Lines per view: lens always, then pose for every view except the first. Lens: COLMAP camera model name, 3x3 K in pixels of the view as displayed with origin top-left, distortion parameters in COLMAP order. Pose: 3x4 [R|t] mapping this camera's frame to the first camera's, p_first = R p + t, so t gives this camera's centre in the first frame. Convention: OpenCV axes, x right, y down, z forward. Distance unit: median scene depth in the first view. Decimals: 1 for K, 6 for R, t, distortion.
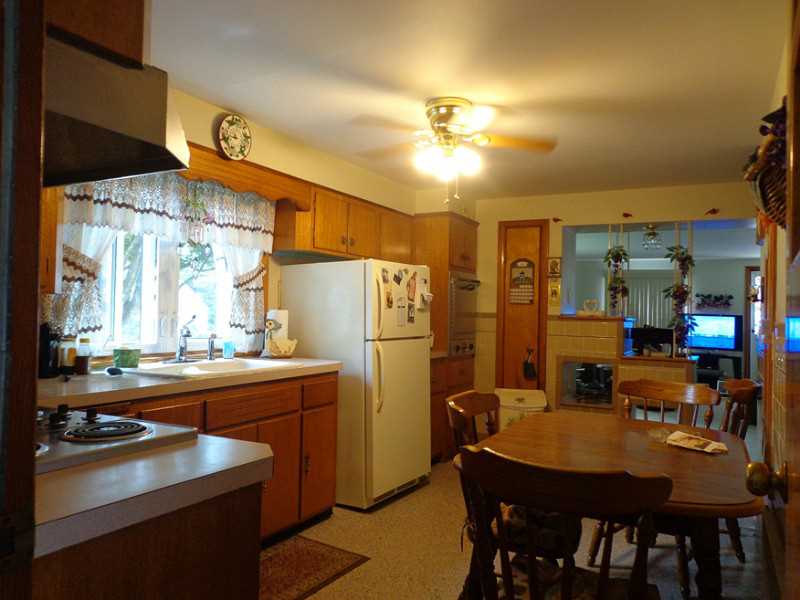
lens RADIAL K [[588.8, 0, 394.9], [0, 588.8, 299.3], [0, 0, 1]] dist [0.001514, 0.010689]
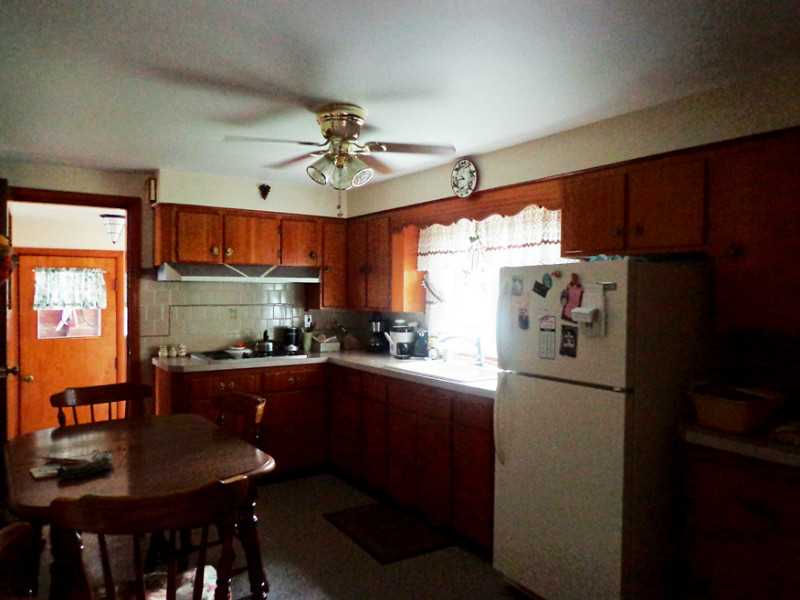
lens RADIAL K [[588.8, 0, 394.9], [0, 588.8, 299.3], [0, 0, 1]] dist [0.001514, 0.010689]
pose [[-0.457060, -0.016101, -0.889290, 0.666139], [-0.000749, 0.999843, -0.017717, -0.009406], [0.889436, -0.007431, -0.457000, 1.126712]]
